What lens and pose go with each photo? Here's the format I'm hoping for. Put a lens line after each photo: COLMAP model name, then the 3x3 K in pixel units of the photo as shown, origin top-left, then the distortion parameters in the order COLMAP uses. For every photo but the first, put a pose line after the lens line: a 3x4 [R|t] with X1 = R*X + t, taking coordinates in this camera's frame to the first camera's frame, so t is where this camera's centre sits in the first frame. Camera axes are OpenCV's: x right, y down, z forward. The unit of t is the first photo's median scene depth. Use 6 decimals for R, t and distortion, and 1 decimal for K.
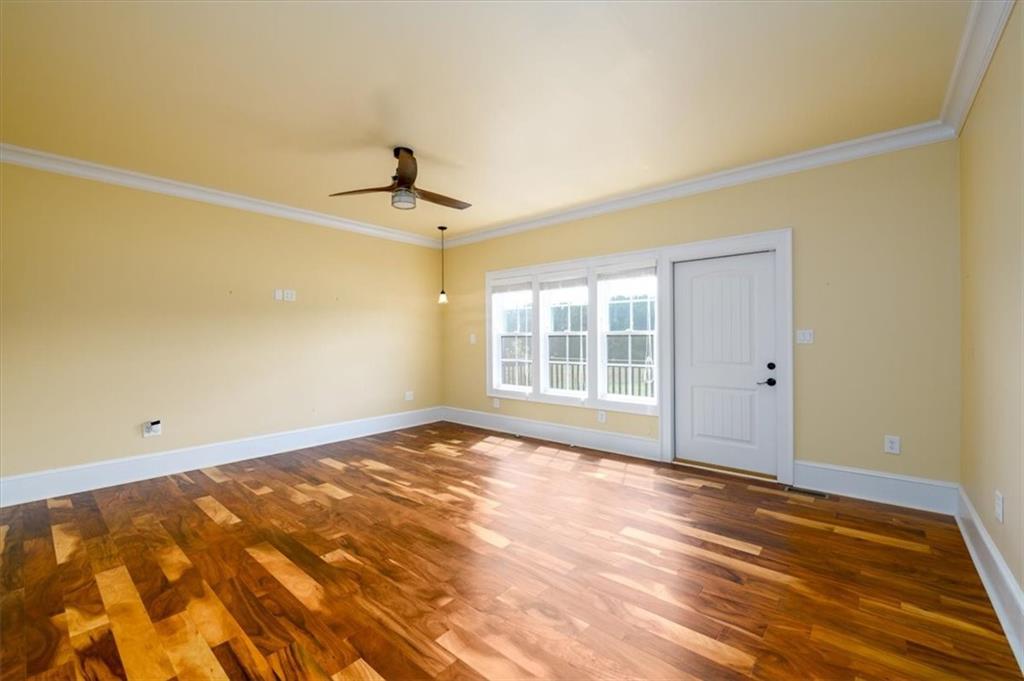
lens RADIAL K [[413.7, 0, 512.4], [0, 413.7, 339.0], [0, 0, 1]] dist [-0.001527, -0.001182]
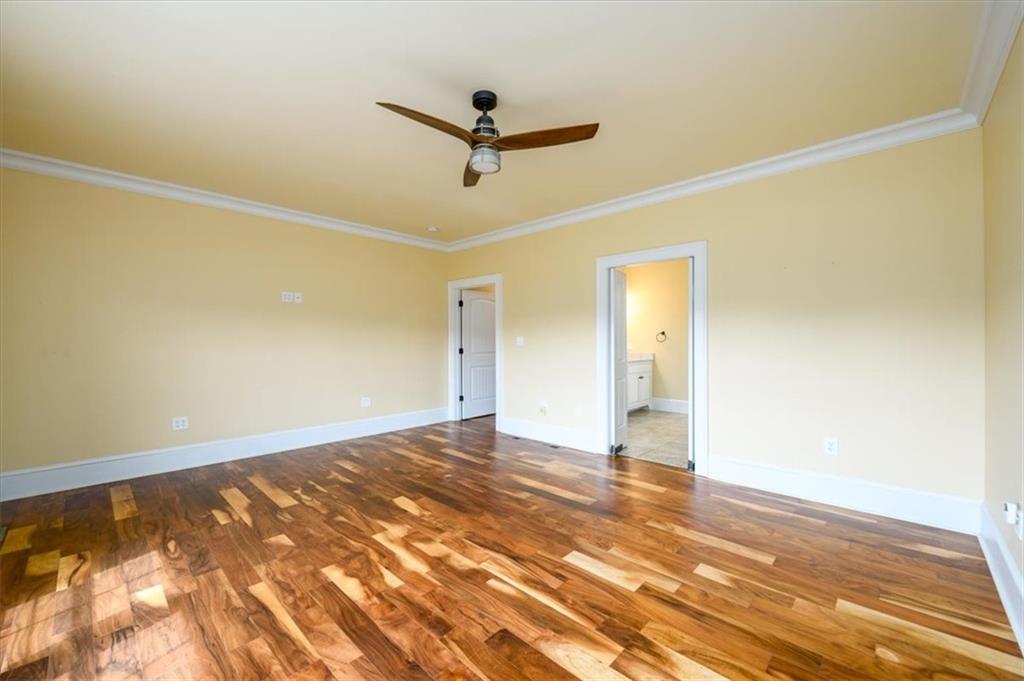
lens RADIAL K [[413.7, 0, 512.3], [0, 413.7, 339.6], [0, 0, 1]] dist [-0.001527, -0.001182]
pose [[-0.998485, 0.008705, 0.054324, -0.341115], [0.008980, 0.999948, 0.004823, -0.004928], [-0.054279, 0.005304, -0.998512, 1.717709]]
